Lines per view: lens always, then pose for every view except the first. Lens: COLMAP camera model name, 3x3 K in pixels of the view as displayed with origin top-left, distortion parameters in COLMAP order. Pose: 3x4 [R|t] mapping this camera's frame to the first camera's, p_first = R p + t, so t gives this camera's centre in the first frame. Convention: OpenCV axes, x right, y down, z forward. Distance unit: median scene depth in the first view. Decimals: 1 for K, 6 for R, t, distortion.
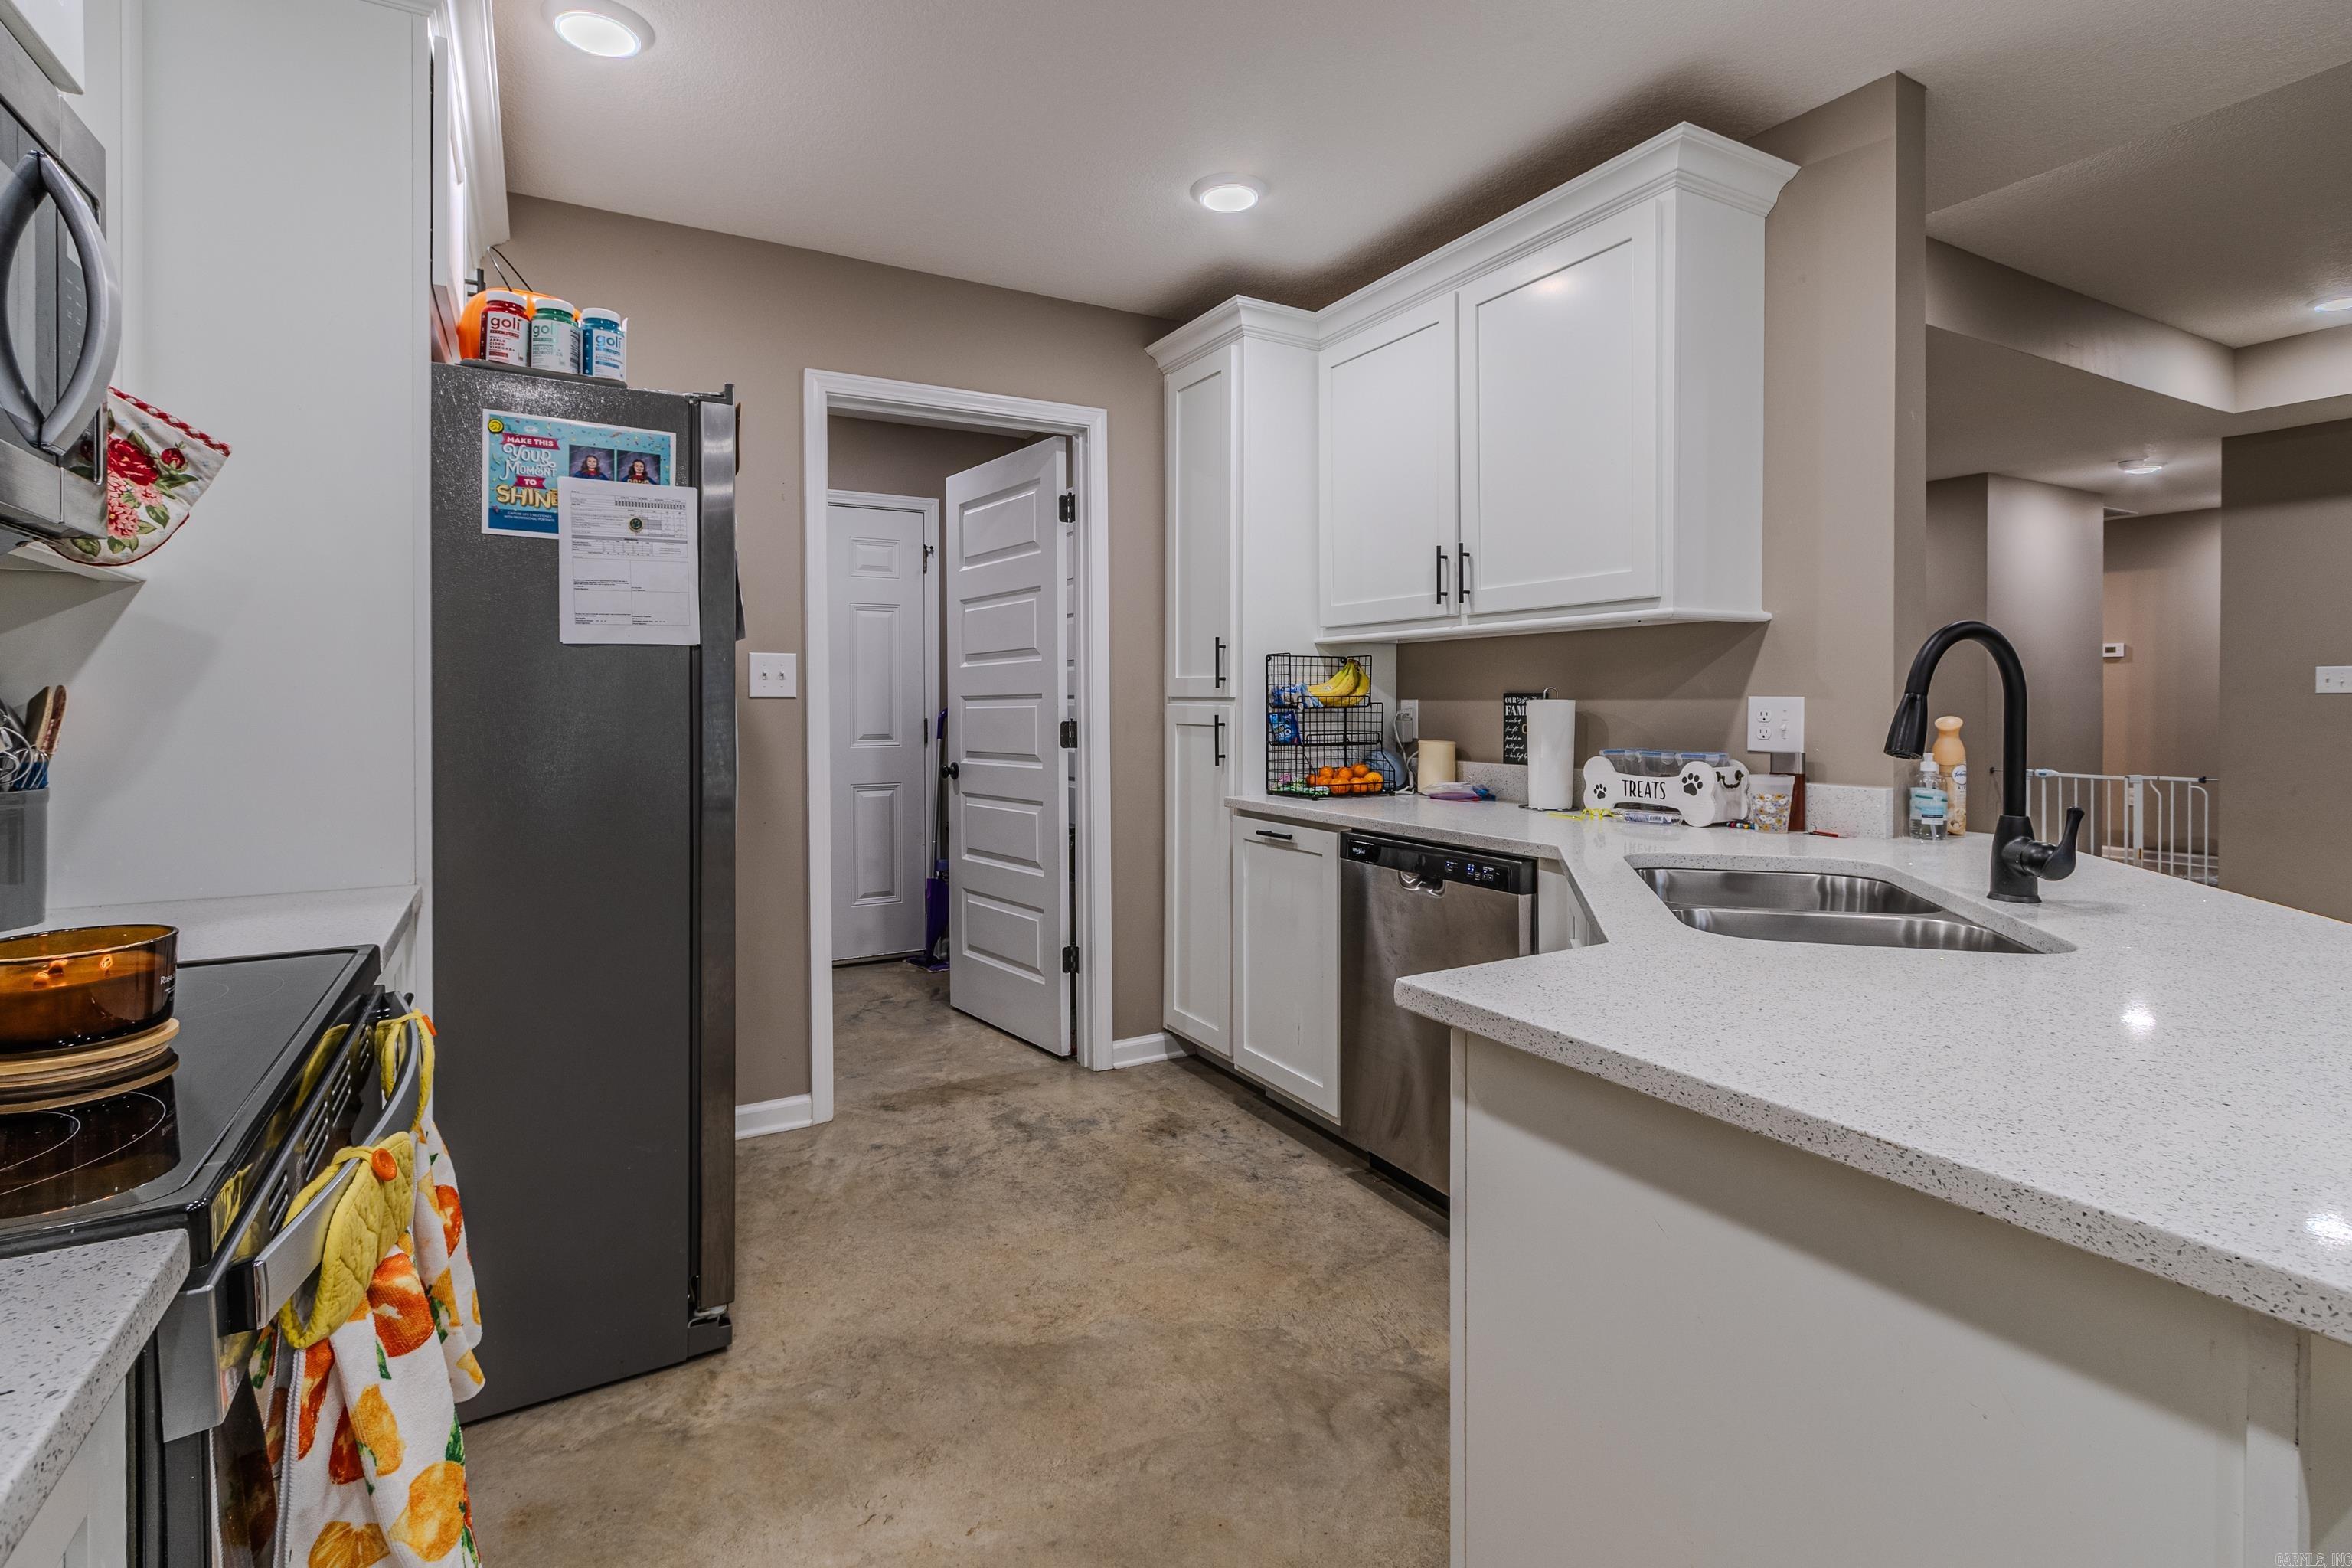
lens RADIAL K [[1100.0, 0, 1155.7], [0, 1100.0, 716.9], [0, 0, 1]] dist [0.005217, -0.002548]
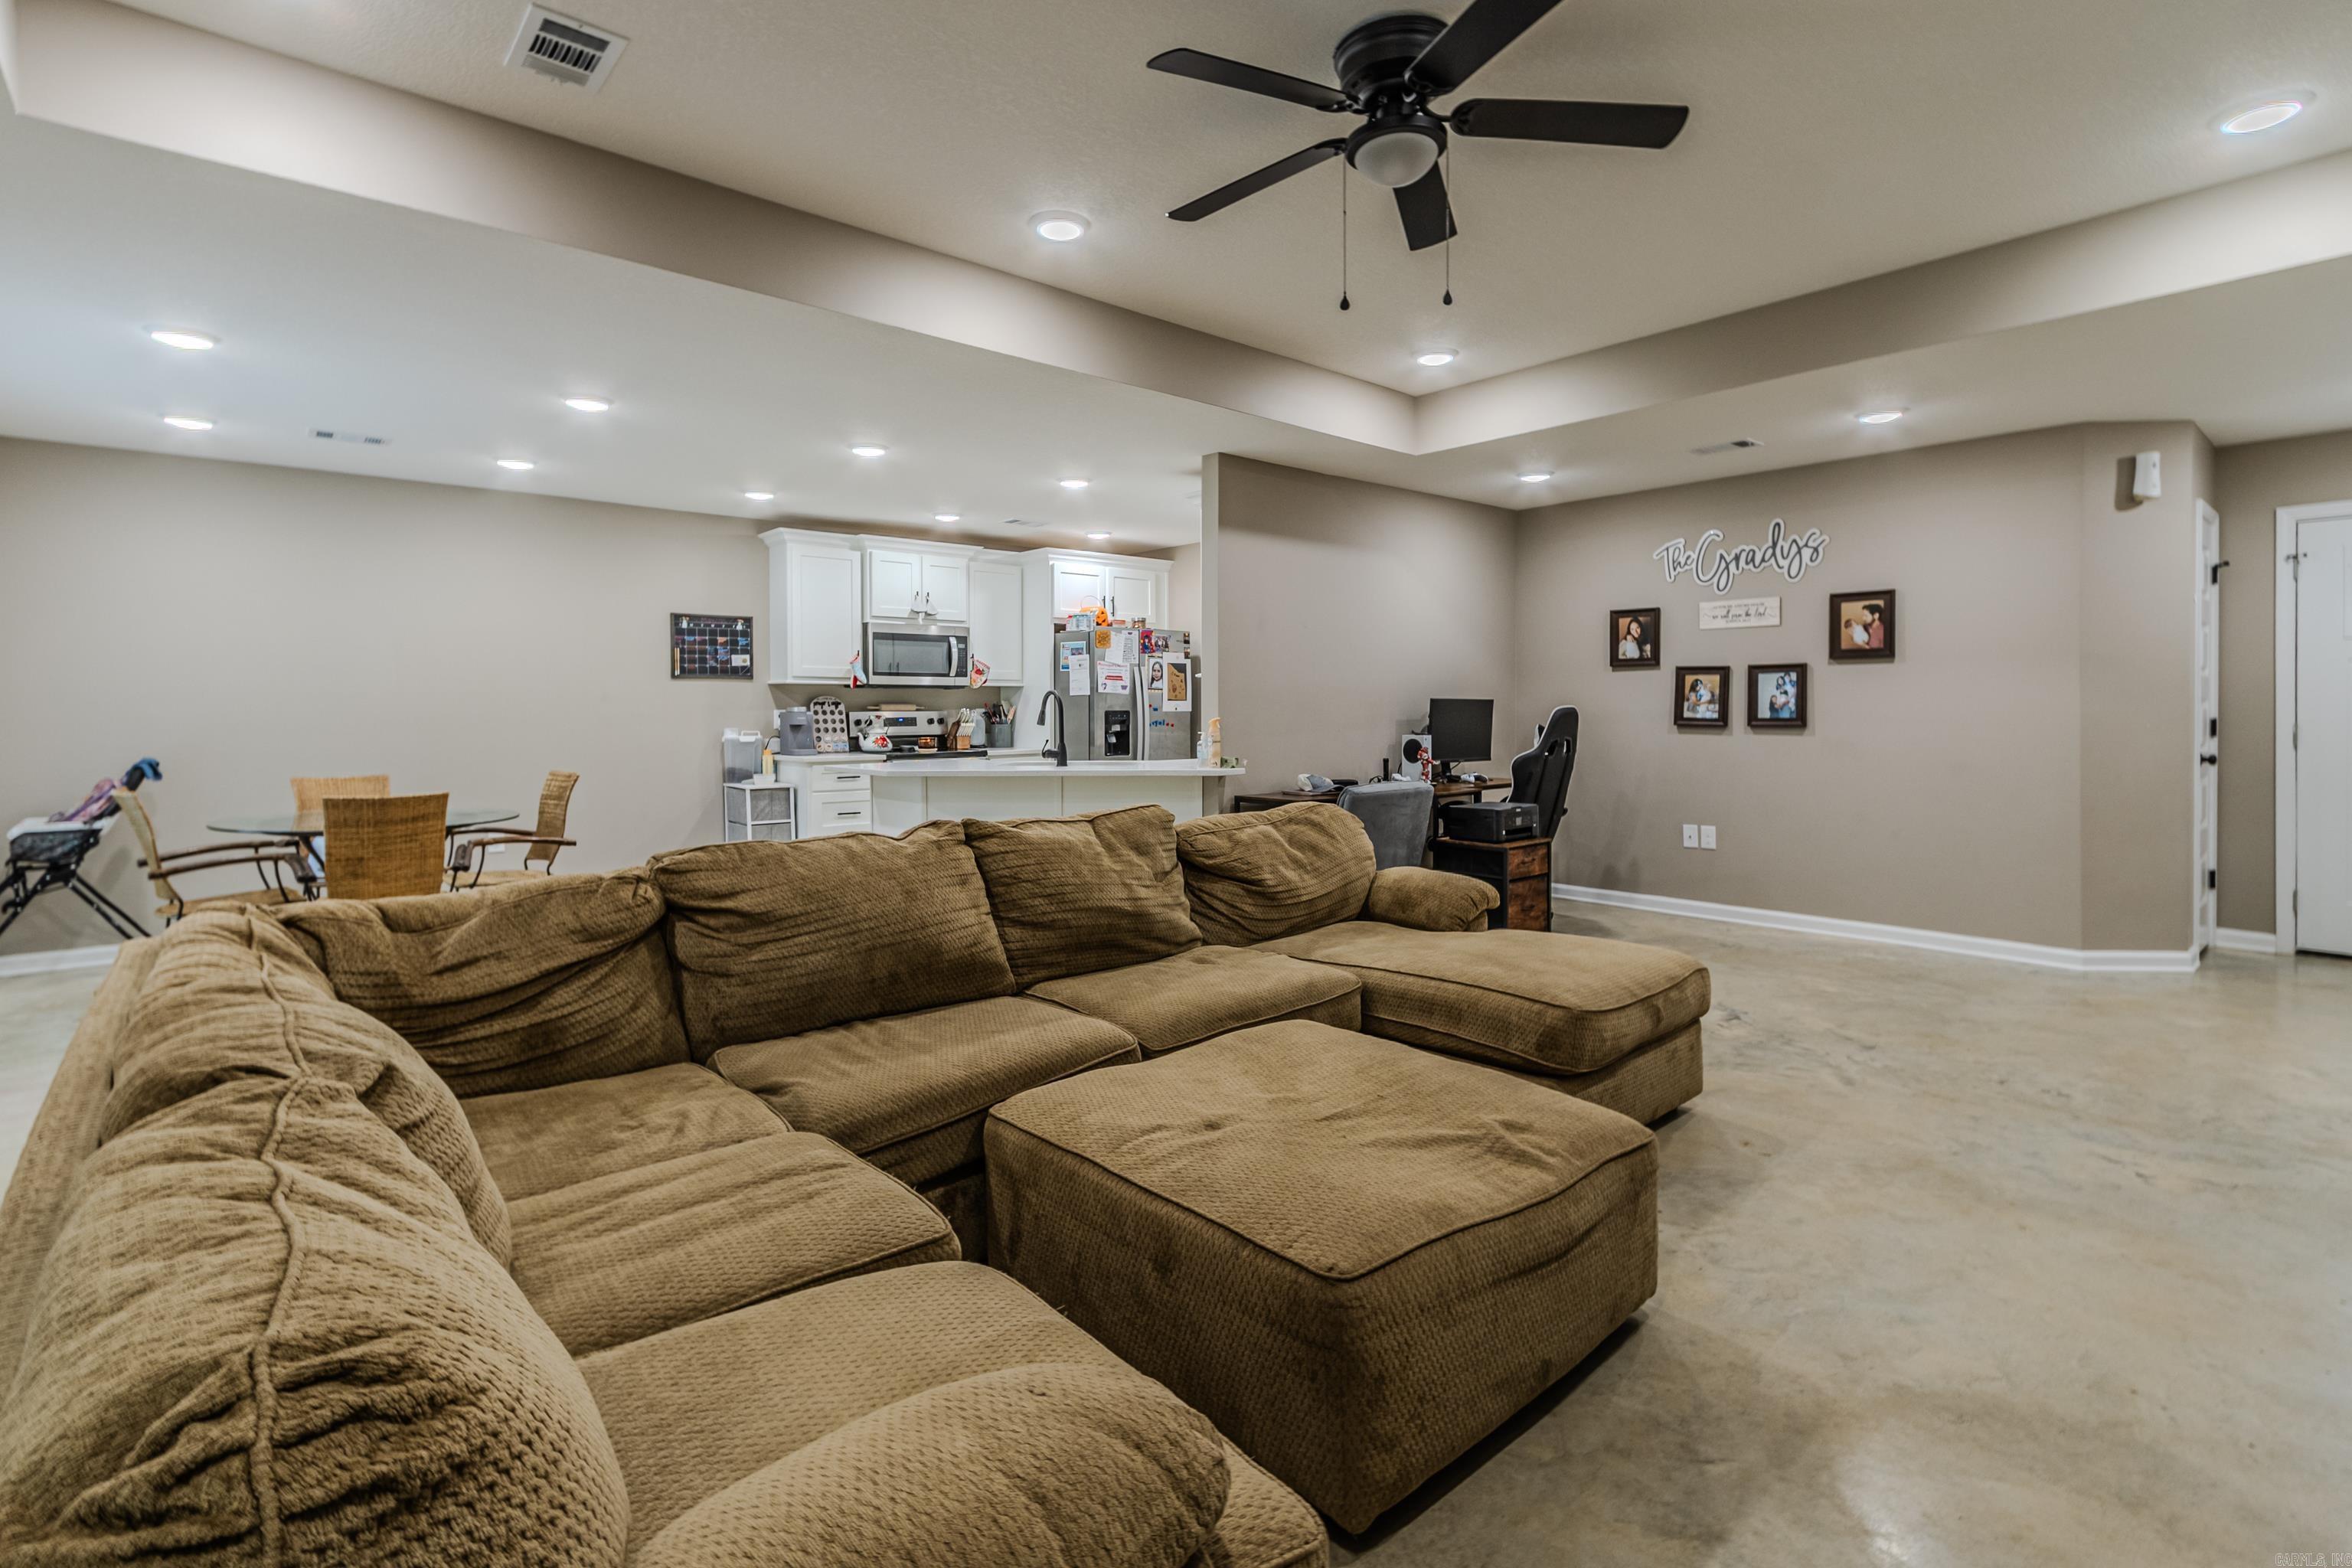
lens RADIAL K [[1100.0, 0, 1165.3], [0, 1100.0, 719.1], [0, 0, 1]] dist [0.005217, -0.002548]
pose [[0.201998, 0.012589, -0.979305, 2.673215], [-0.010778, 0.999885, 0.010630, -0.017931], [0.979327, 0.008408, 0.202111, 0.361181]]
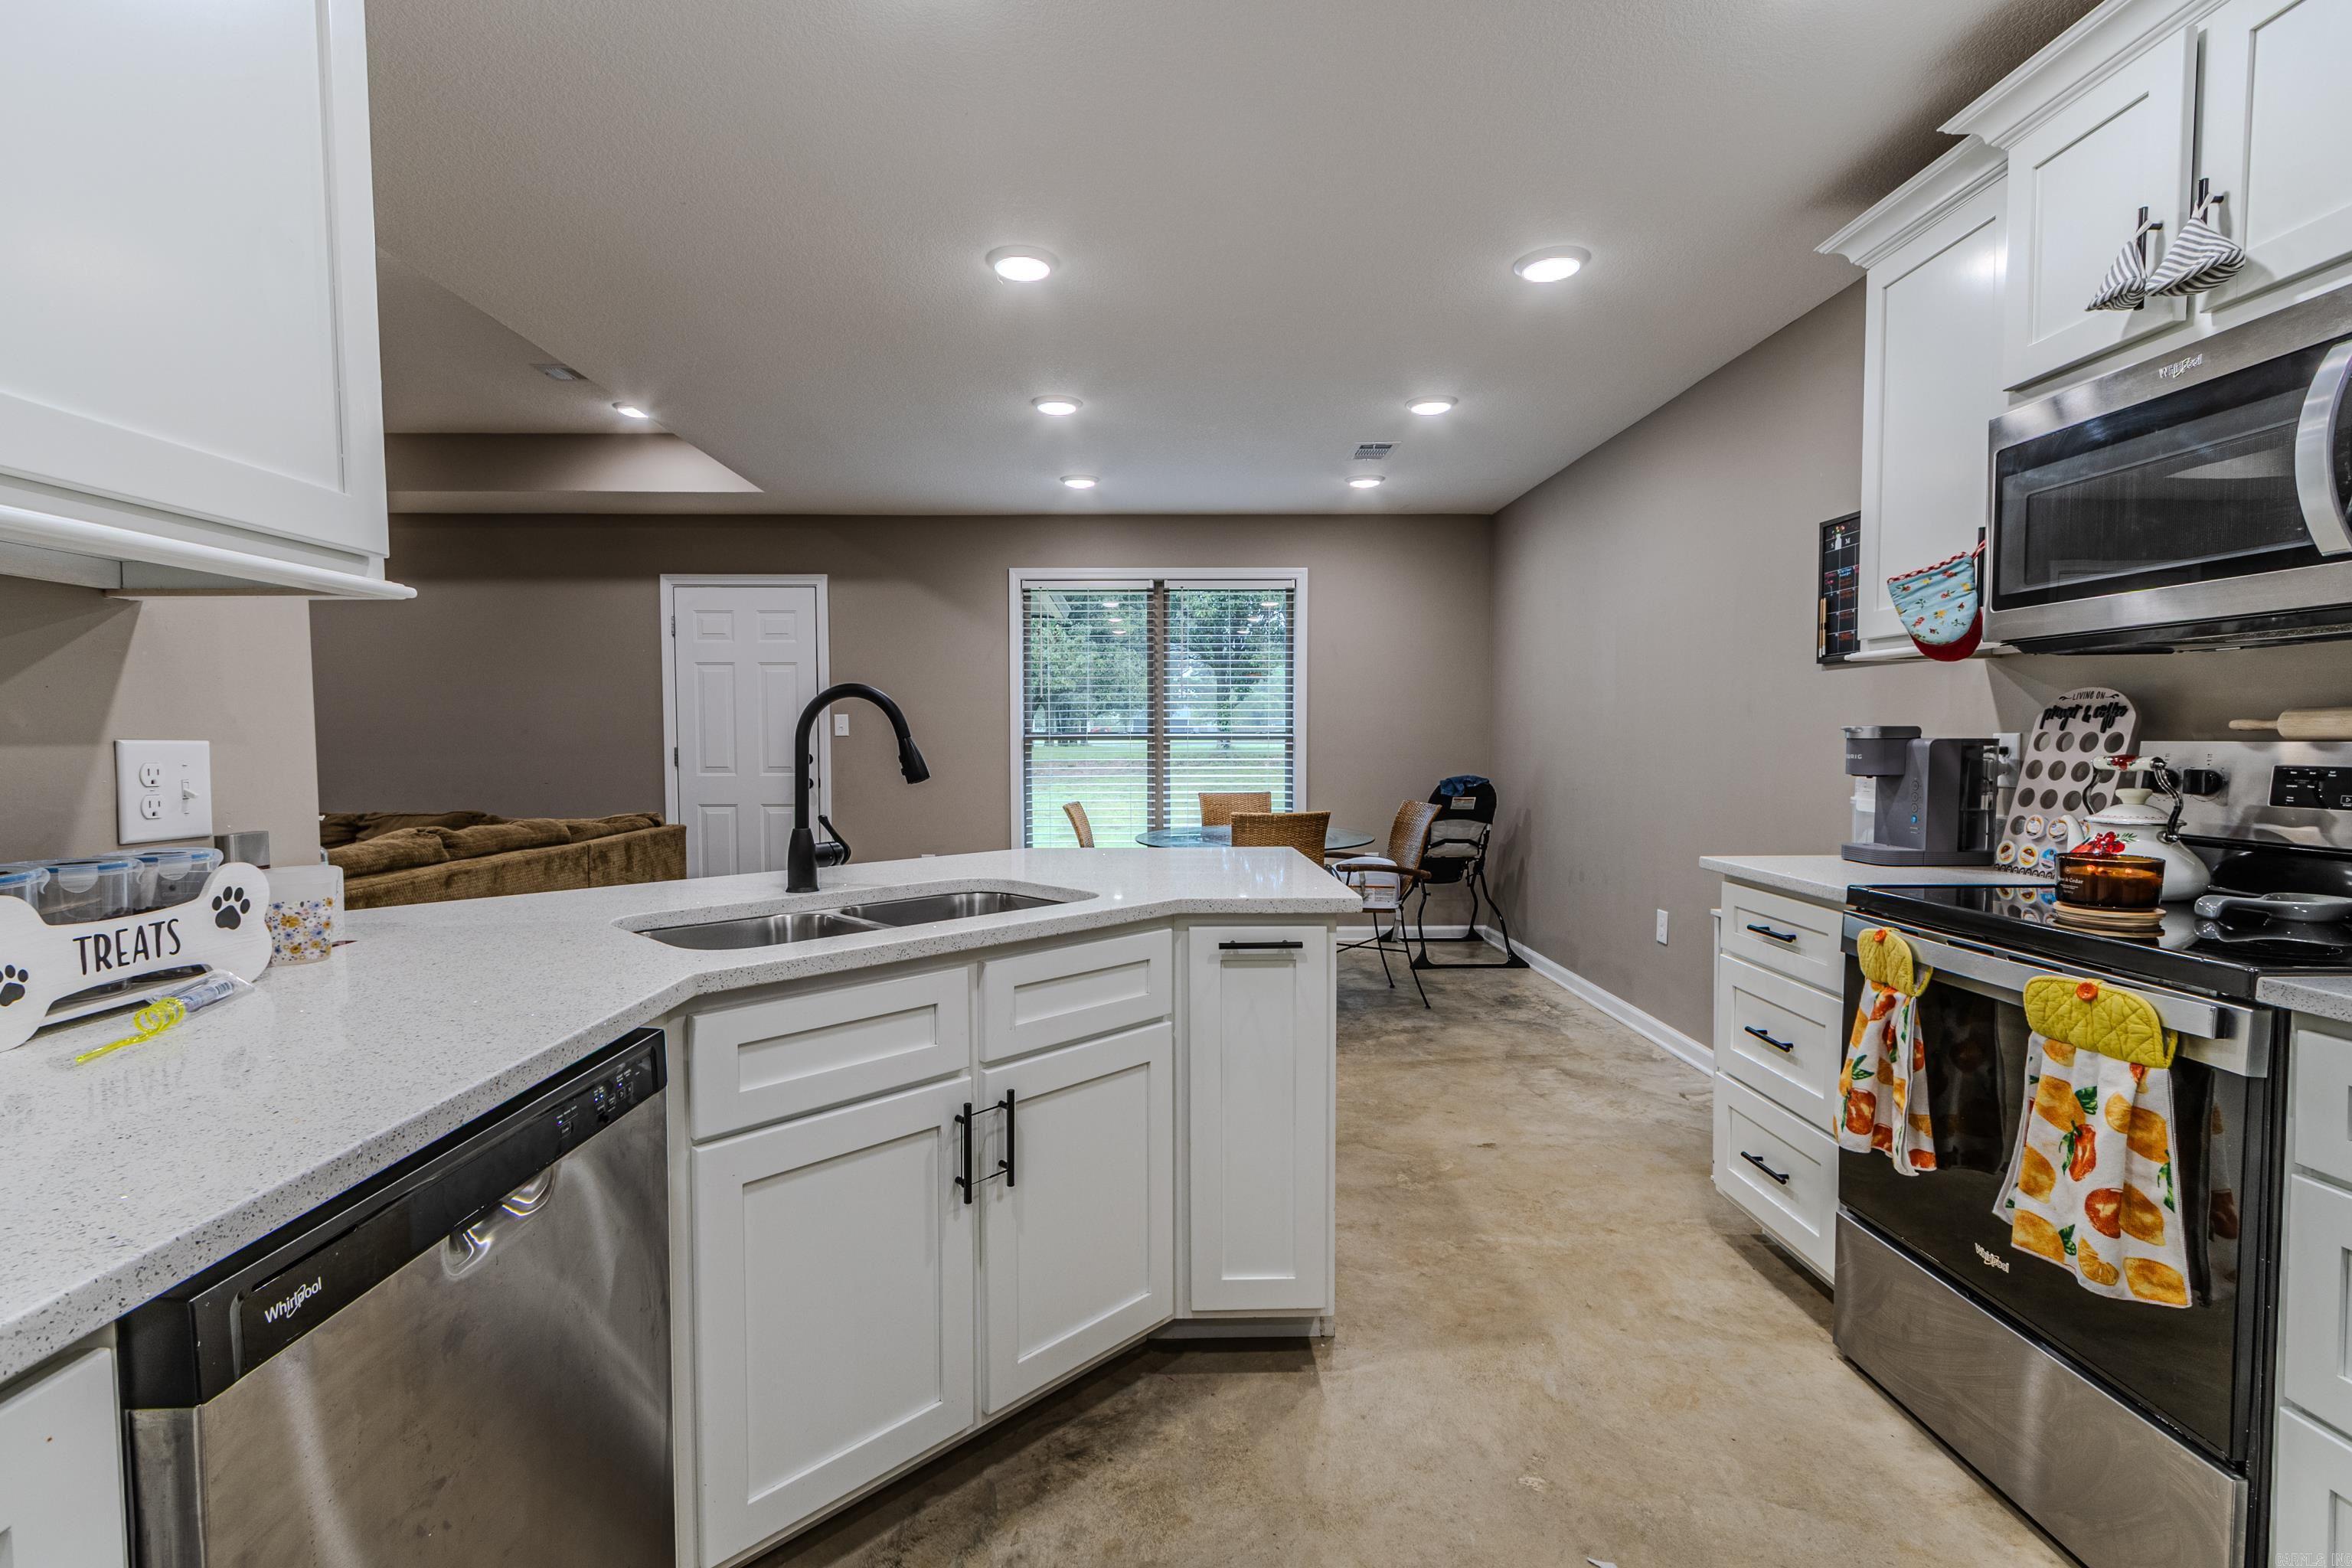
lens RADIAL K [[1100.0, 0, 1168.6], [0, 1100.0, 783.5], [0, 0, 1]] dist [0.005217, -0.002548]
pose [[-0.883109, -0.013102, 0.468985, -0.150732], [0.013804, 0.998452, 0.053887, -0.019853], [-0.468965, 0.054062, -0.881561, 1.213408]]
